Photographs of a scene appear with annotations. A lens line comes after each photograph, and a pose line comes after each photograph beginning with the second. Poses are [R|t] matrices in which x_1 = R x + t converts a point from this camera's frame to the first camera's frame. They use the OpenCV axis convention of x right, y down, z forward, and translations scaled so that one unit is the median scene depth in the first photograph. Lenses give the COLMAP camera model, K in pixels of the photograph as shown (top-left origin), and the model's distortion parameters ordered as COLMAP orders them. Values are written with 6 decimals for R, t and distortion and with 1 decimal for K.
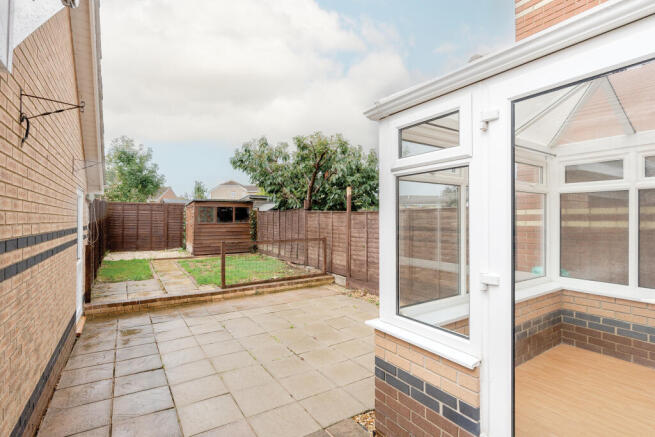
lens RADIAL K [[319.8, 0, 329.8], [0, 319.8, 223.5], [0, 0, 1]] dist [-0.001108, 0.001774]
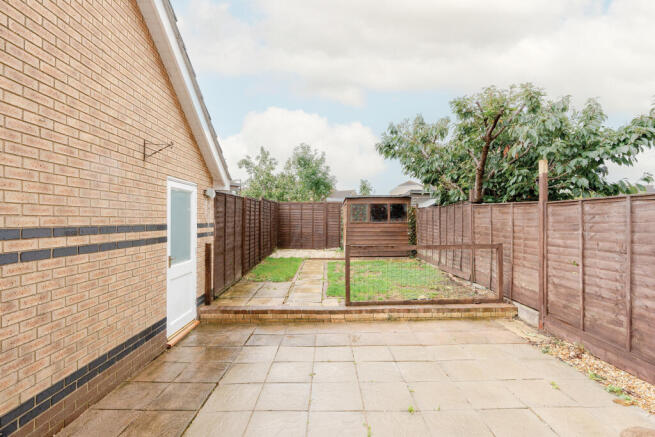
lens RADIAL K [[319.8, 0, 331.8], [0, 319.8, 216.4], [0, 0, 1]] dist [-0.001108, 0.001774]
pose [[0.854581, -0.007083, -0.519269, 0.028275], [-0.005191, 0.999741, -0.022181, 0.004495], [0.519292, 0.021651, 0.854323, 0.254516]]
